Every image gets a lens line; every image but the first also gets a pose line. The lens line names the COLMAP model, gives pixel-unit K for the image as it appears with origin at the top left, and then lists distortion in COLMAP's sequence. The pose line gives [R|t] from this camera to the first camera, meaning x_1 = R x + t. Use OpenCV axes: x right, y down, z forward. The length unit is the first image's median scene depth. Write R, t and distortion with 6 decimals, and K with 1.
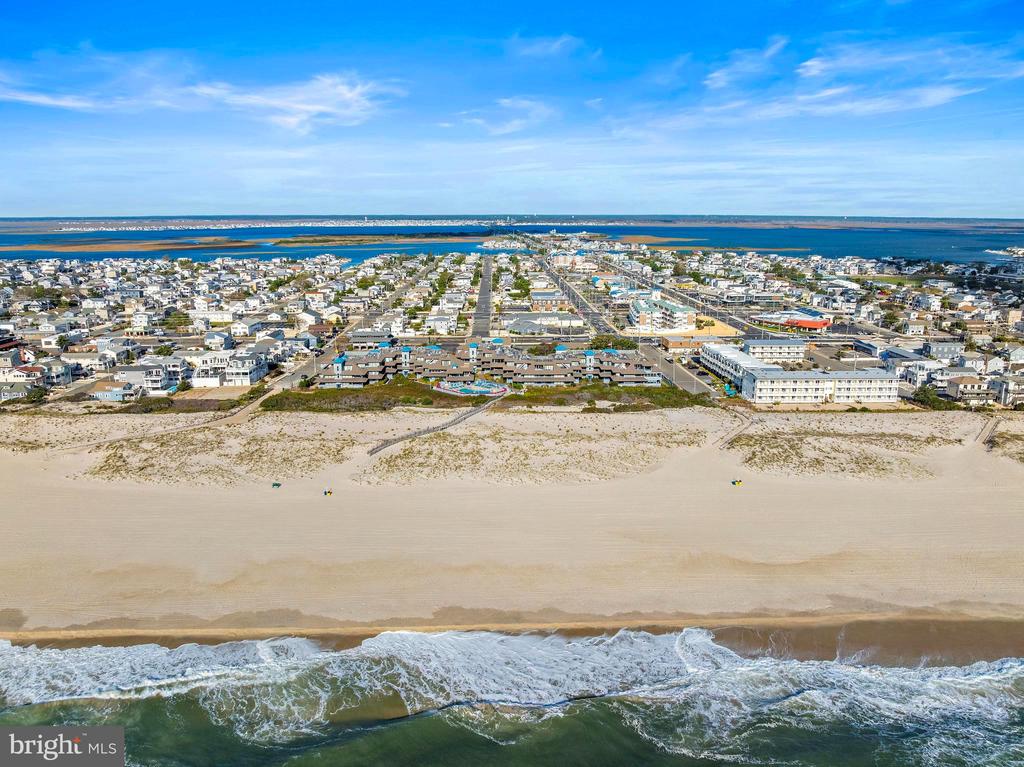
lens RADIAL K [[720.8, 0, 512.0], [0, 720.8, 383.5], [0, 0, 1]] dist [-0.018266, -0.035032]
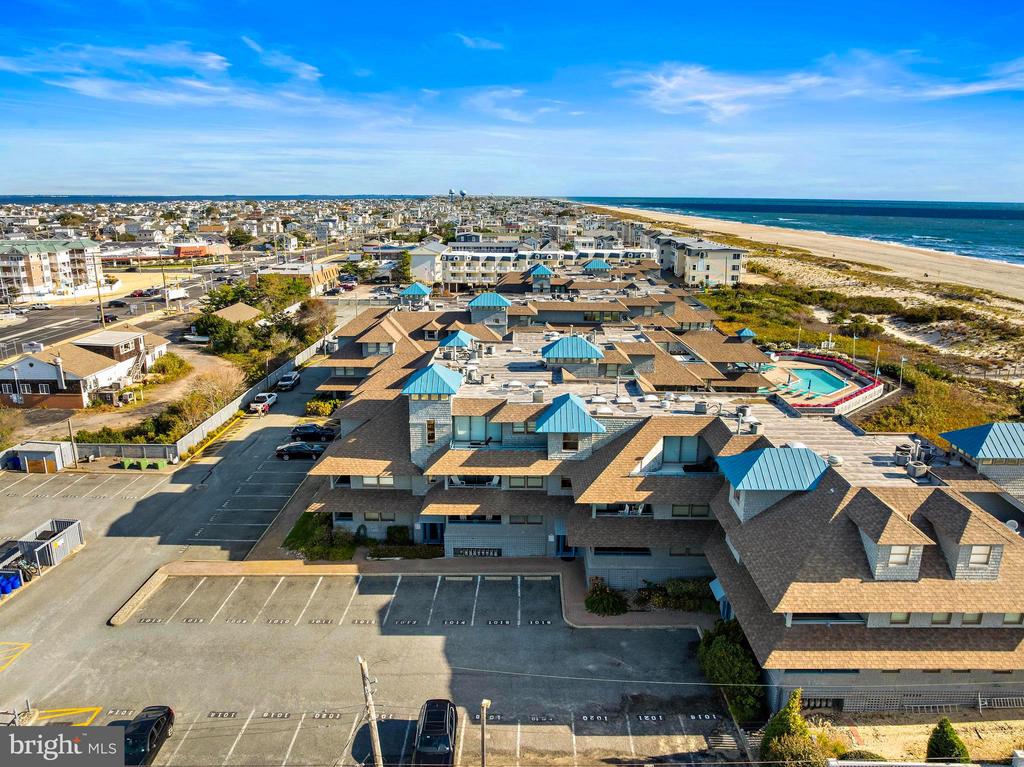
lens RADIAL K [[724.6, 0, 513.0], [0, 724.6, 379.8], [0, 0, 1]] dist [-0.036722, 0.000922]
pose [[0.042187, -0.250464, 0.967206, -0.354654], [0.224211, 0.945750, 0.235129, -0.093021], [-0.973627, 0.206939, 0.096056, 1.003058]]
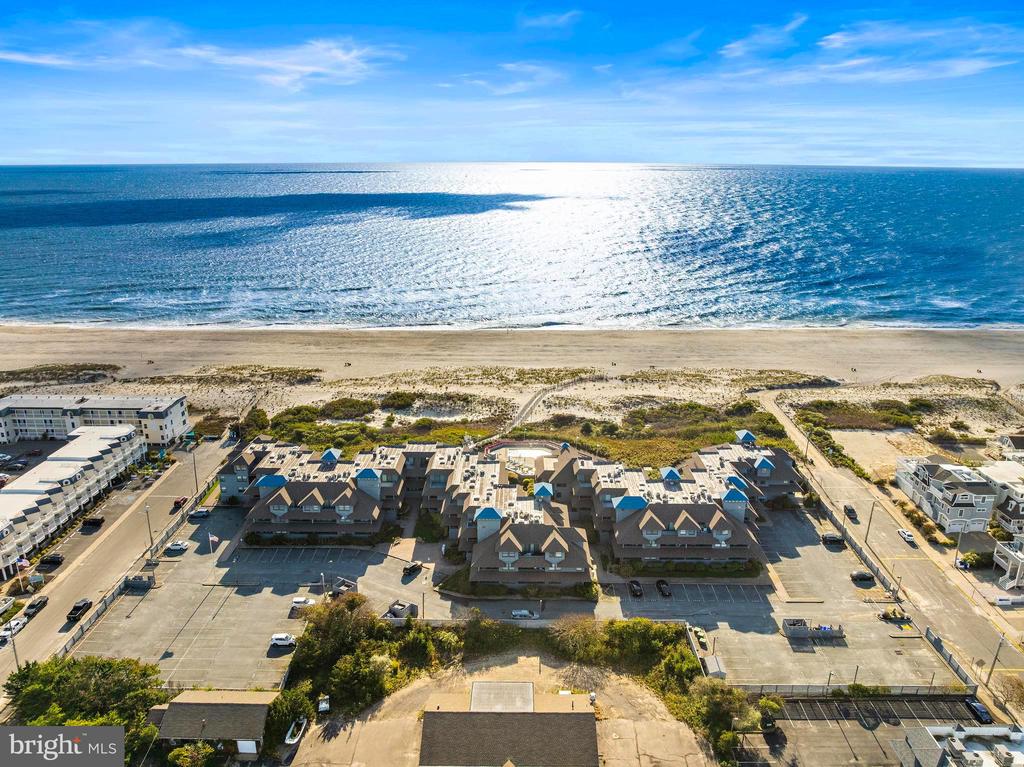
lens RADIAL K [[730.1, 0, 513.1], [0, 730.1, 380.7], [0, 0, 1]] dist [-0.041965, 0.010149]
pose [[-0.999444, -0.012704, 0.030832, -0.050682], [0.004580, 0.863545, 0.504251, -0.370491], [-0.033031, 0.504111, -0.863007, 1.428107]]
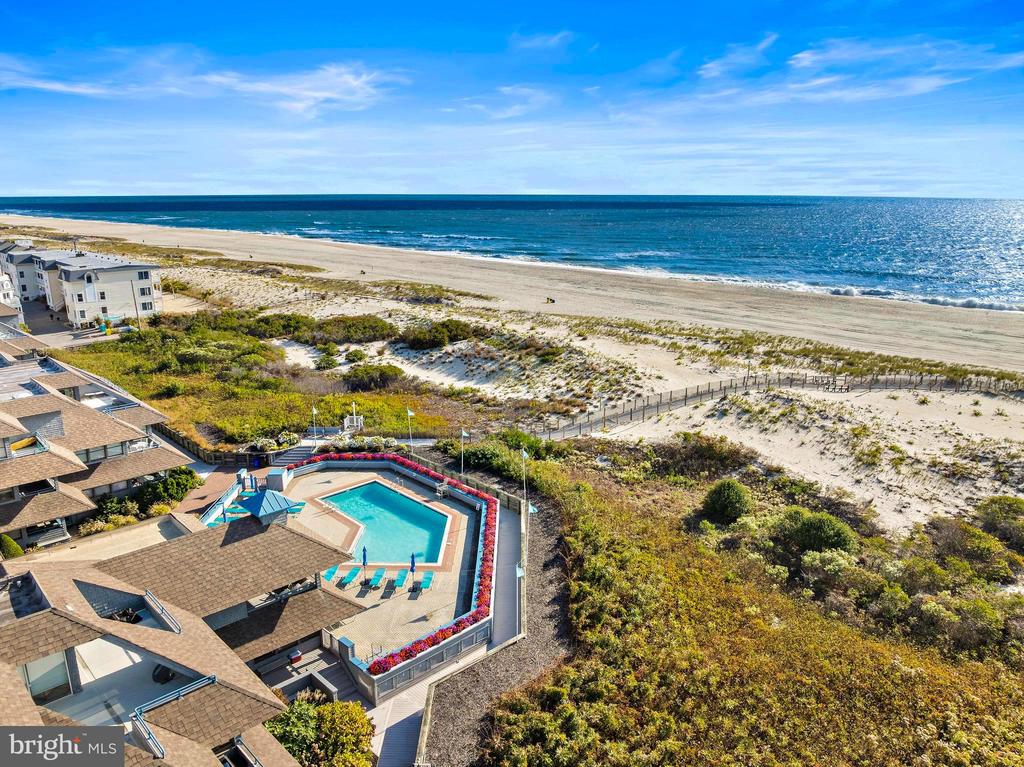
lens RADIAL K [[724.6, 0, 513.0], [0, 724.6, 379.8], [0, 0, 1]] dist [-0.036722, 0.000922]
pose [[-0.682275, -0.186305, 0.706959, -0.180811], [0.166470, 0.901996, 0.398361, -0.081507], [-0.711891, 0.389479, -0.584395, 0.970121]]
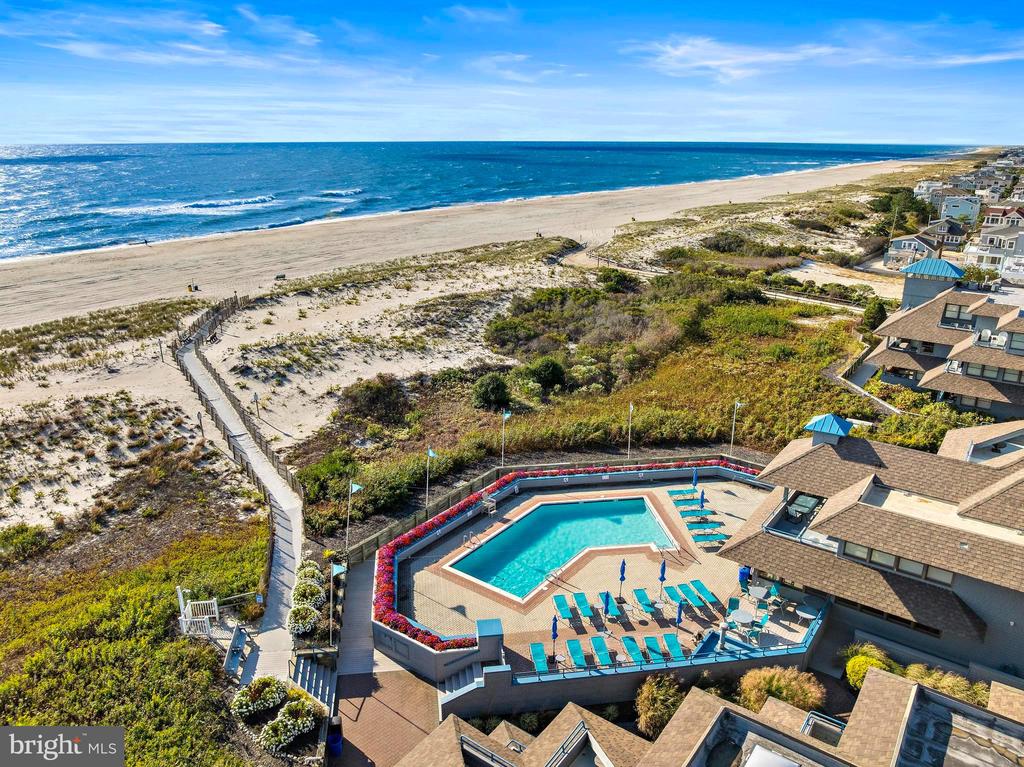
lens RADIAL K [[730.1, 0, 513.1], [0, 730.1, 380.7], [0, 0, 1]] dist [-0.041965, 0.010149]
pose [[-0.617348, 0.245495, -0.747405, 0.055502], [-0.186032, 0.877559, 0.441907, -0.078638], [0.764378, 0.411851, -0.496089, 0.956193]]
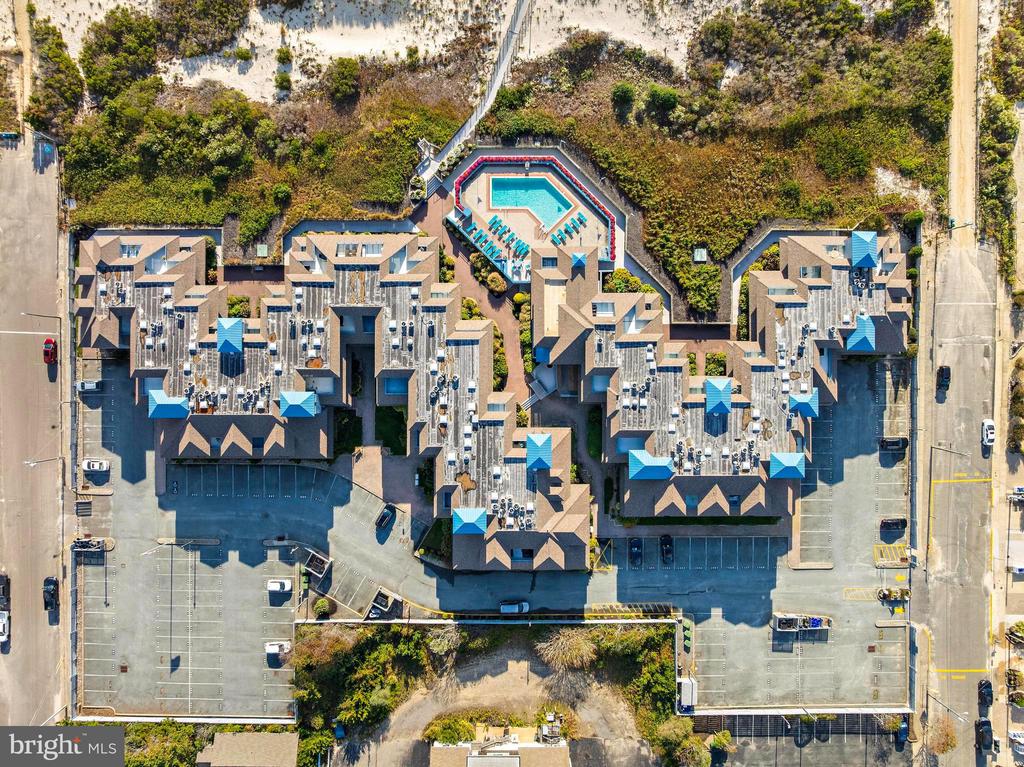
lens RADIAL K [[724.6, 0, 513.0], [0, 724.6, 379.8], [0, 0, 1]] dist [-0.036722, 0.000922]
pose [[-0.999662, -0.025897, -0.002255, -0.041372], [0.003264, -0.211087, 0.977462, -0.410162], [-0.025789, 0.977124, 0.211100, 0.920383]]
